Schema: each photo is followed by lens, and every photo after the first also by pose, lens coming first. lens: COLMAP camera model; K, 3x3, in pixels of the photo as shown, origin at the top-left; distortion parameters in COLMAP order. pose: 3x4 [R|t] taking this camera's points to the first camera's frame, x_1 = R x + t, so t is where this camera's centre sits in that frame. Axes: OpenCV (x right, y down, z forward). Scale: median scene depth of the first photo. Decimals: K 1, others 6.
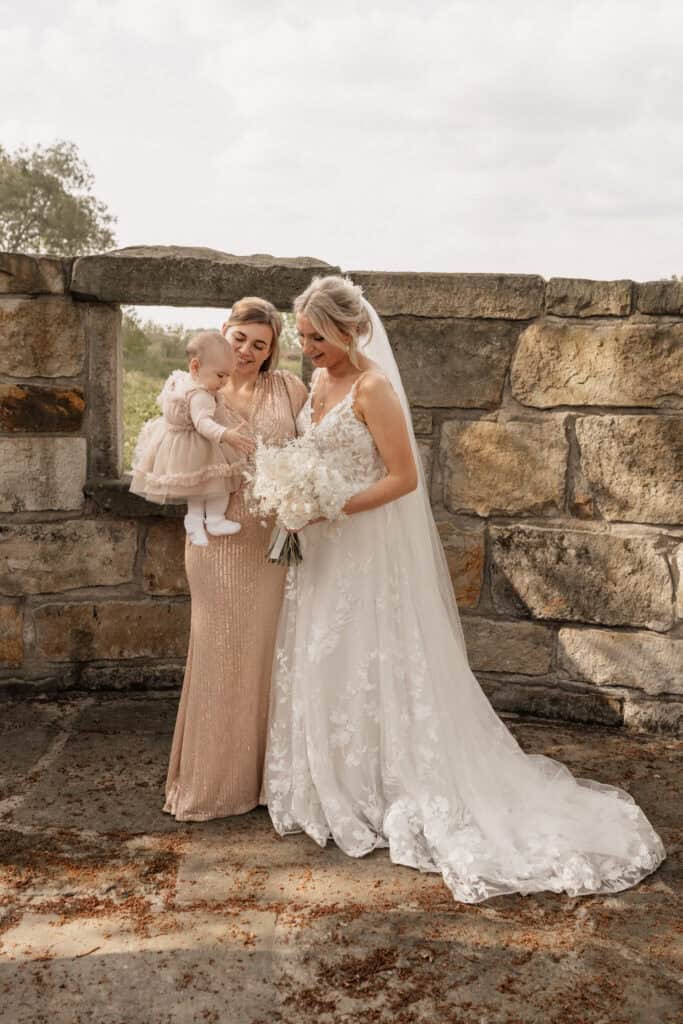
lens RADIAL K [[971.7, 0, 346.9], [0, 971.7, 514.6], [0, 0, 1]] dist [0.004941, -0.005318]
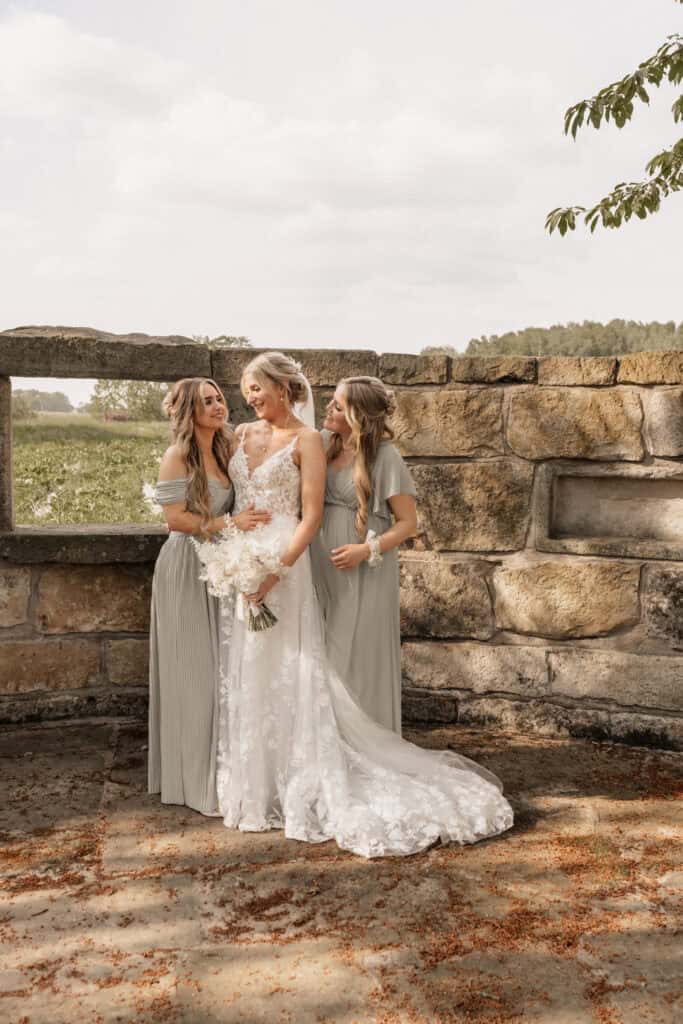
lens RADIAL K [[971.7, 0, 346.9], [0, 971.7, 514.6], [0, 0, 1]] dist [0.004941, -0.005318]
pose [[0.984094, -0.032274, 0.174692, -0.053463], [0.042551, 0.997557, -0.055403, 0.024197], [-0.172478, 0.061955, 0.983063, -0.177938]]
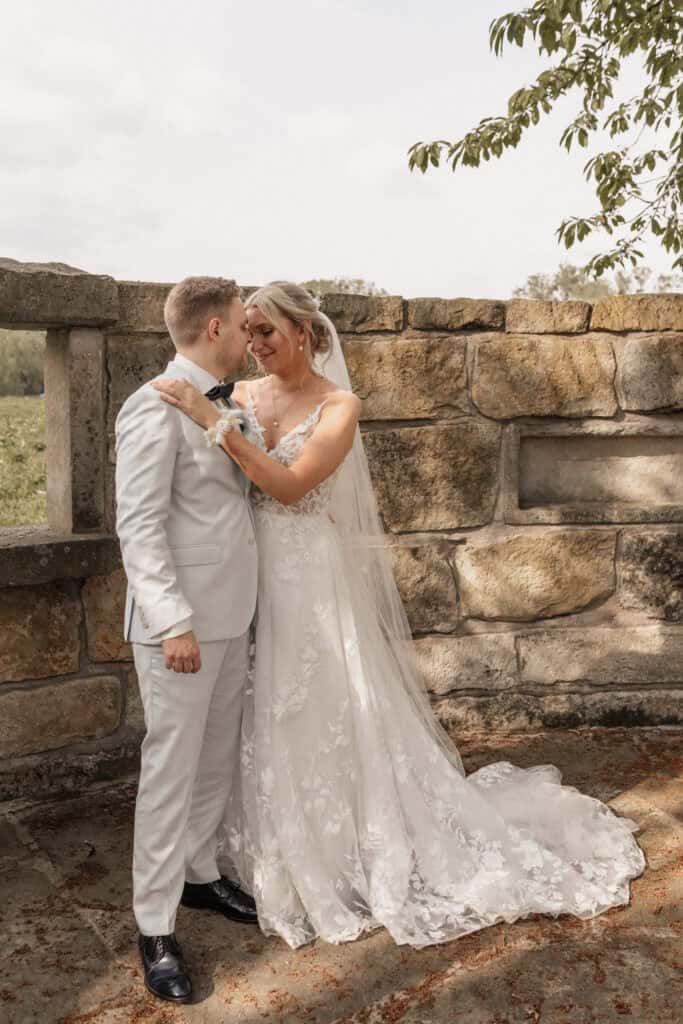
lens RADIAL K [[961.5, 0, 341.5], [0, 961.5, 512.0], [0, 0, 1]] dist [-0.006341, -0.003893]
pose [[0.825136, -0.105134, 0.555066, -0.334624], [0.121733, 0.992538, 0.007032, -0.029402], [-0.551663, 0.061767, 0.831777, 0.198997]]
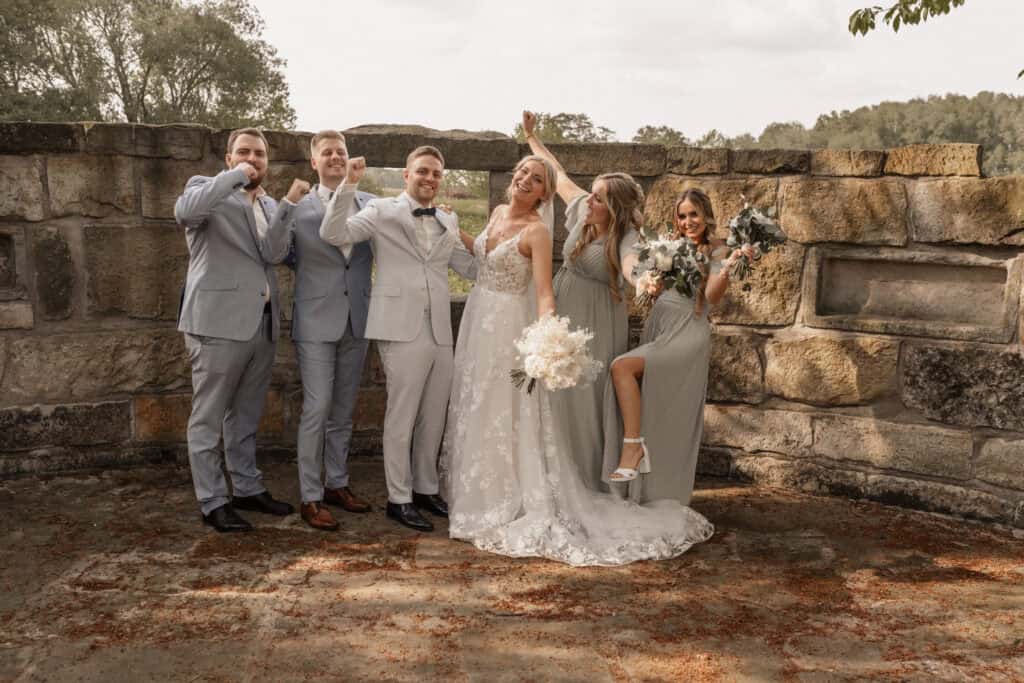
lens RADIAL K [[972.8, 0, 512.0], [0, 972.8, 341.5], [0, 0, 1]] dist [-0.002320, 0.013524]
pose [[0.999968, -0.007990, 0.000278, -0.016322], [0.007992, 0.999916, -0.010195, 0.044121], [-0.000196, 0.010197, 0.999948, -0.368079]]
